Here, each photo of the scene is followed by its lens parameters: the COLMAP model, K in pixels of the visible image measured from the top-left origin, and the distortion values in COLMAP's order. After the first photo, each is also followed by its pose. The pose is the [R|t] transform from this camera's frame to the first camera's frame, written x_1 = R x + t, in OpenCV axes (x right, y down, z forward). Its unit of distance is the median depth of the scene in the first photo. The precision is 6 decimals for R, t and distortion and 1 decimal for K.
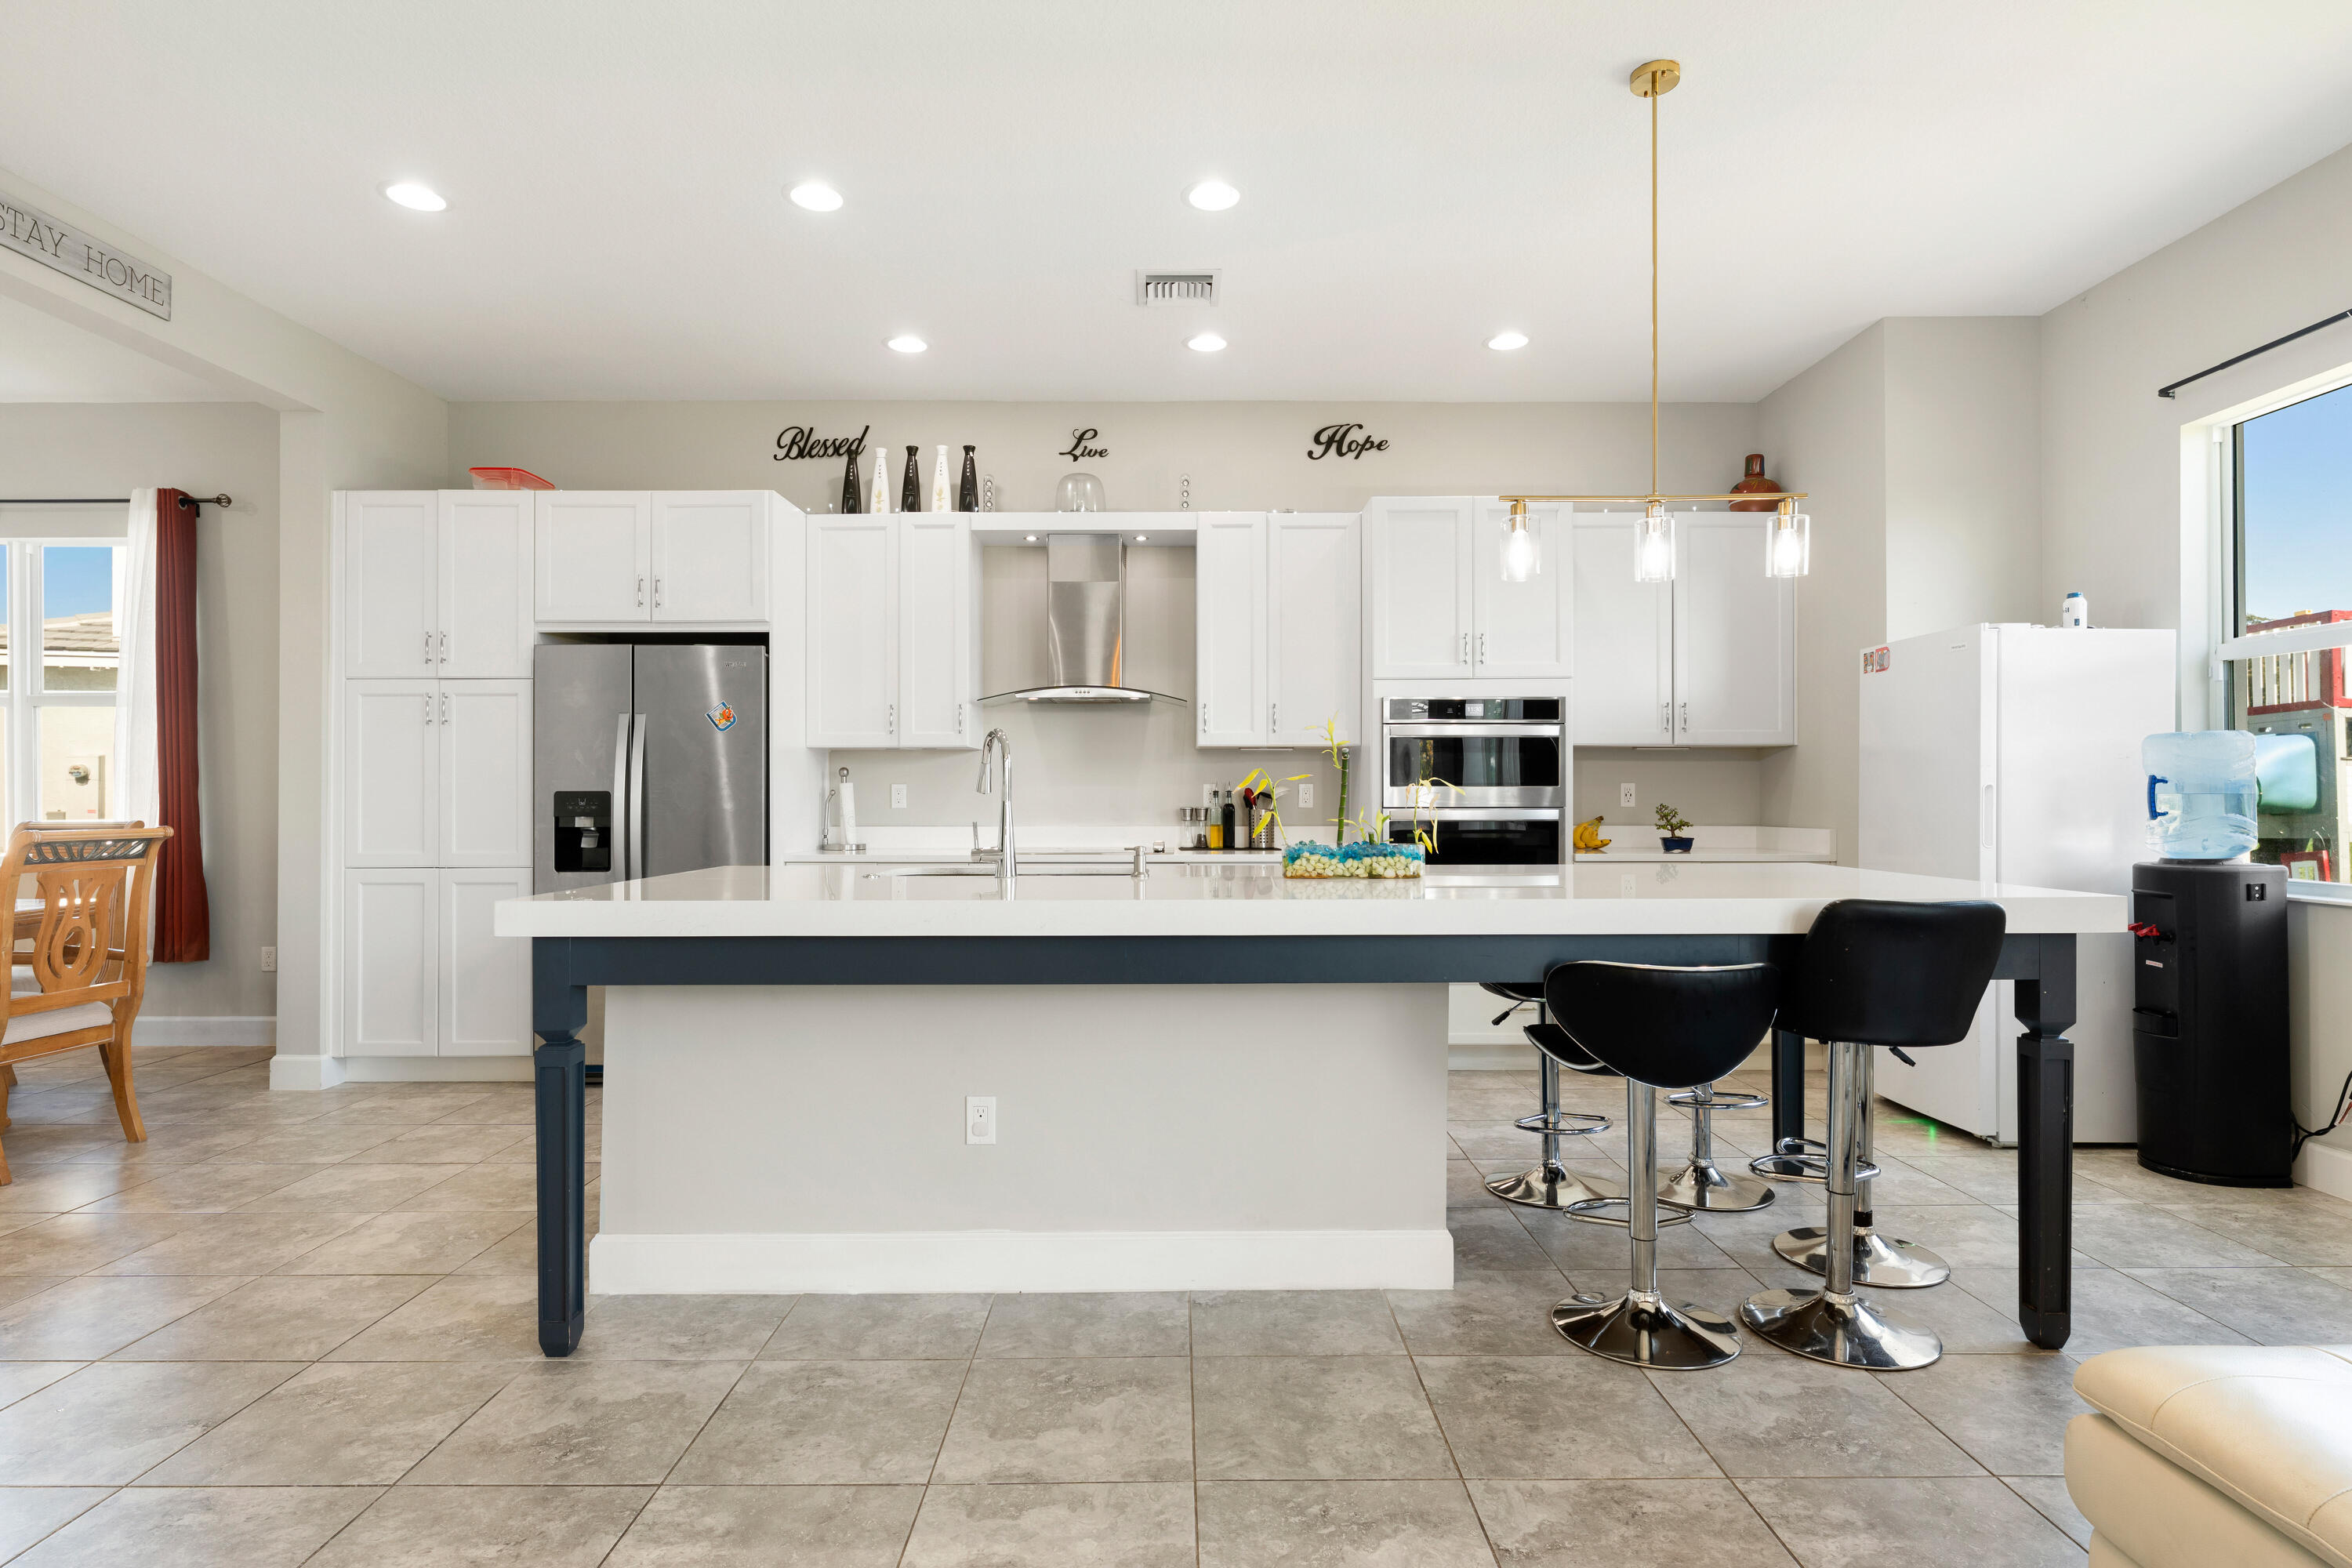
lens RADIAL K [[1208.2, 0, 1187.7], [0, 1208.2, 791.5], [0, 0, 1]] dist [0.000164, 0.001252]
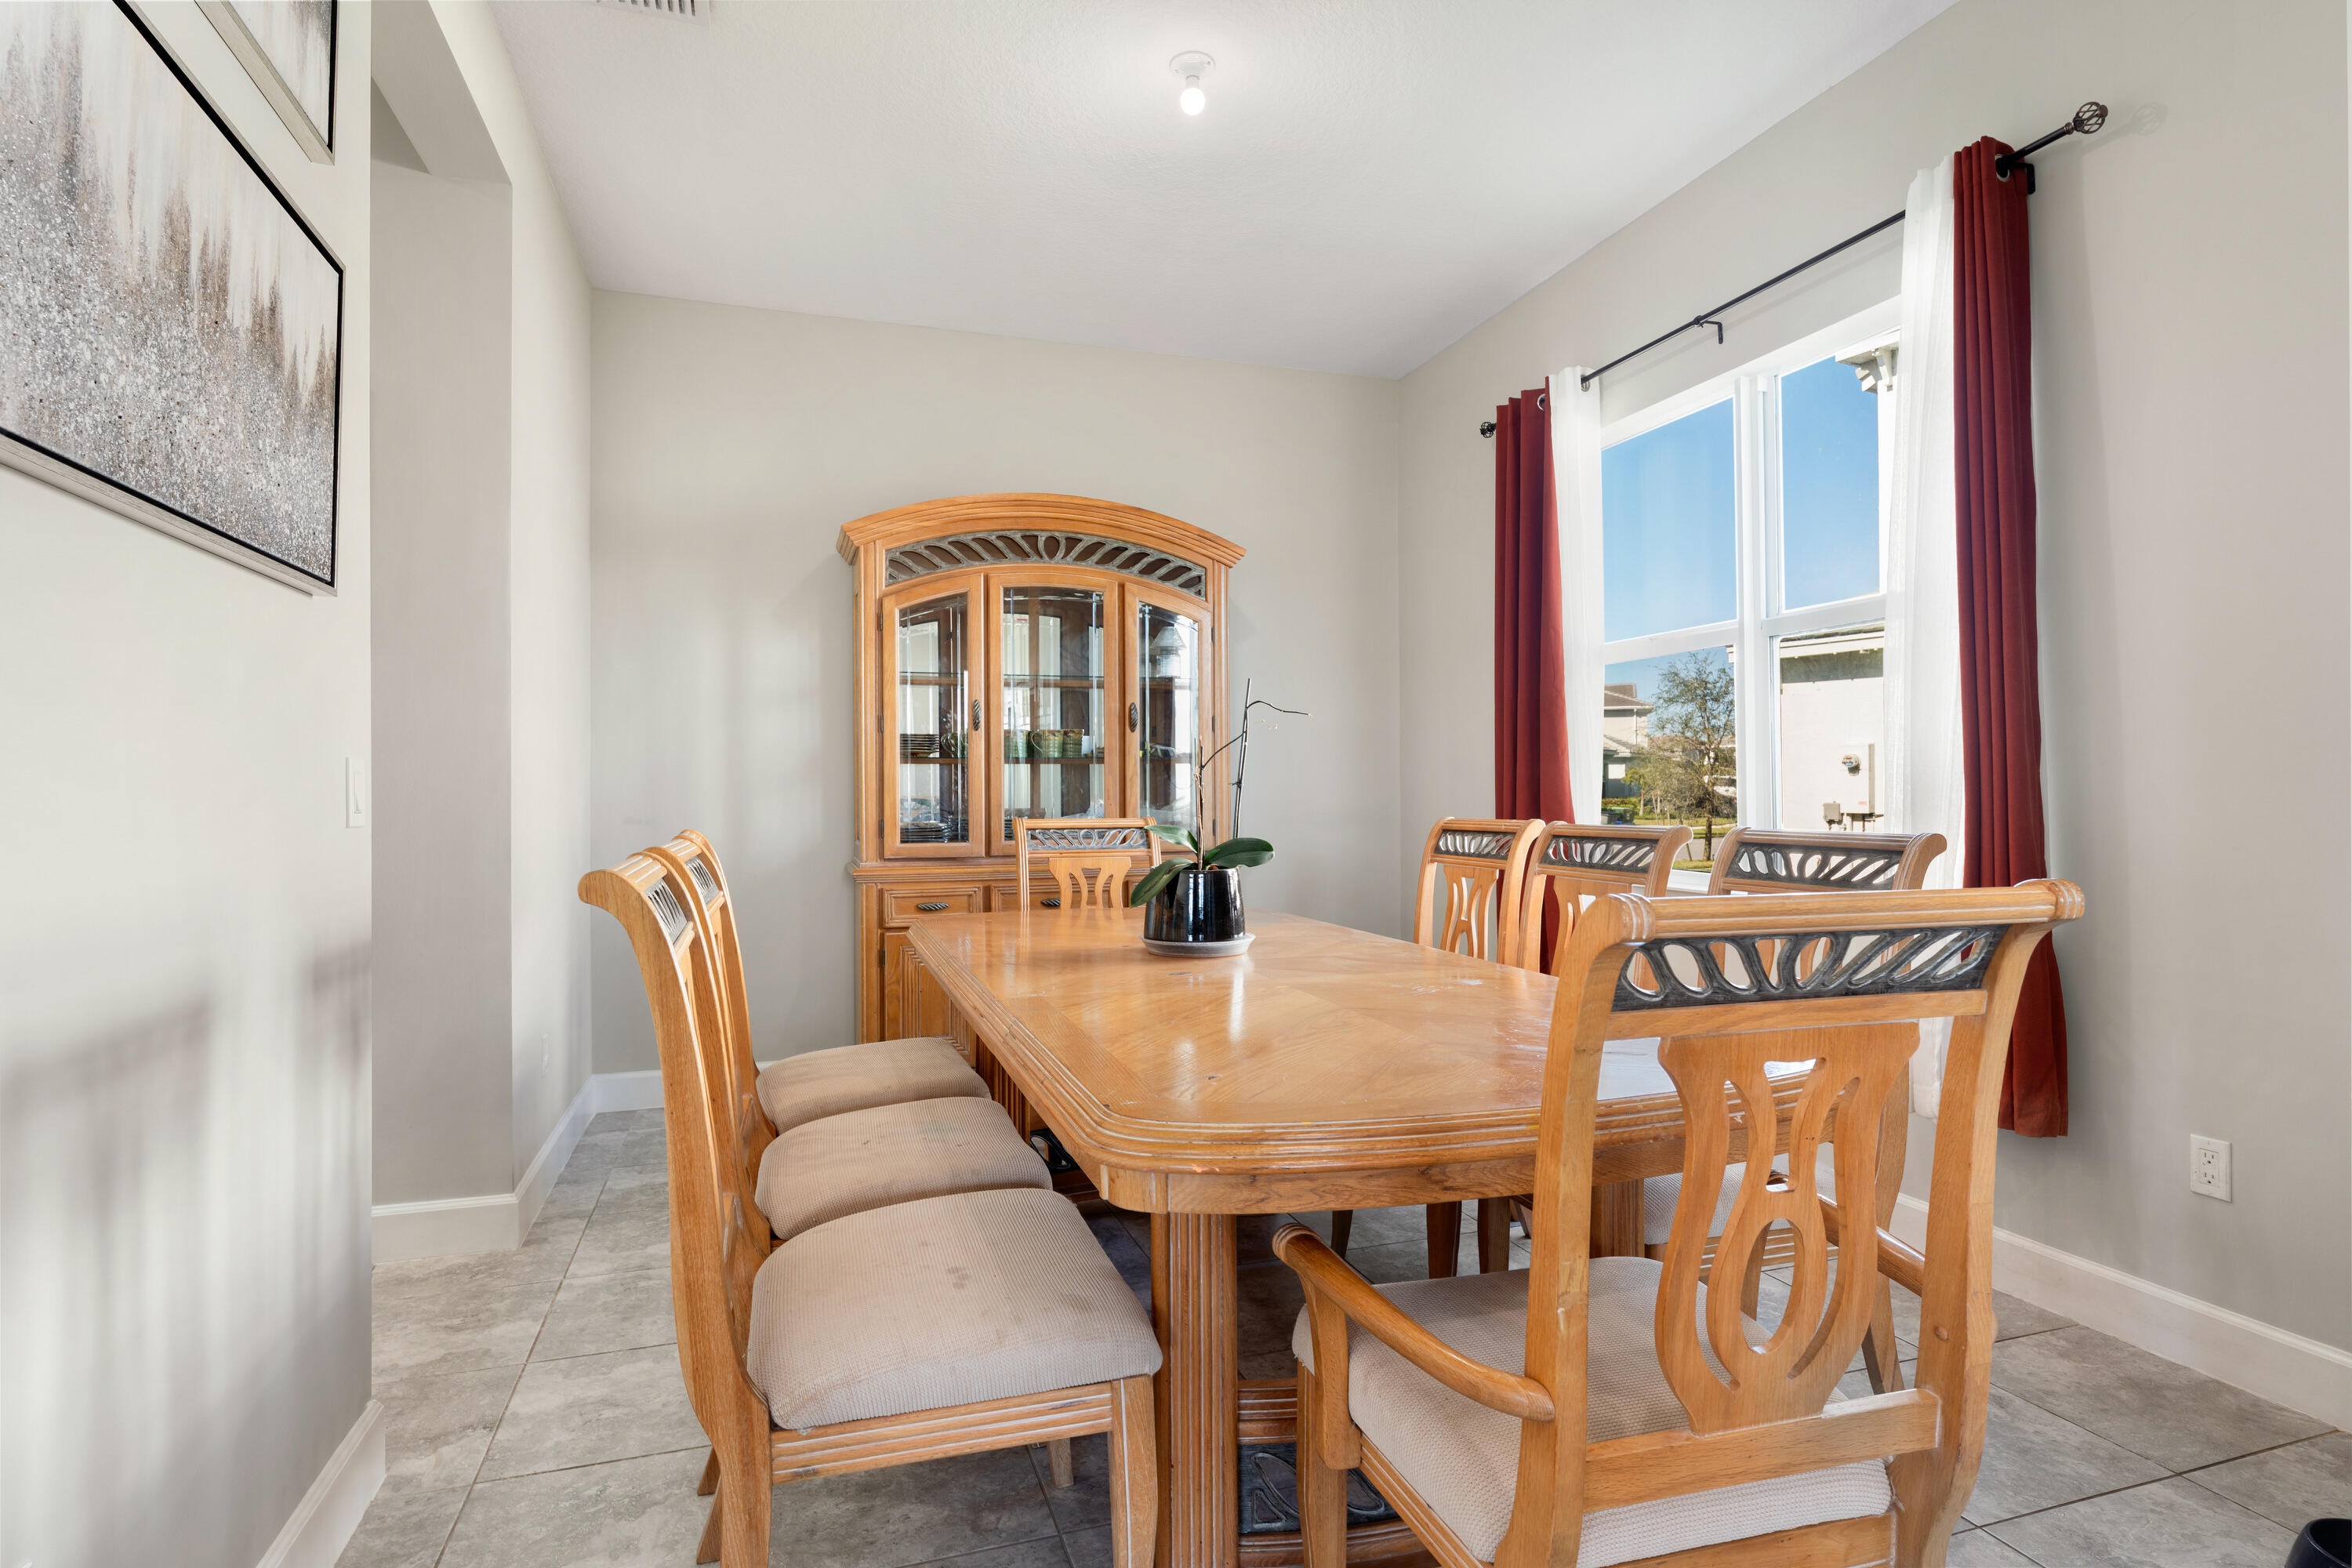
lens RADIAL K [[1208.2, 0, 1172.2], [0, 1208.2, 774.2], [0, 0, 1]] dist [0.000164, 0.001252]
pose [[0.307960, -0.012039, -0.951323, -0.480710], [0.004779, 0.999927, -0.011107, 0.004961], [0.951387, -0.001126, 0.307995, 0.540756]]
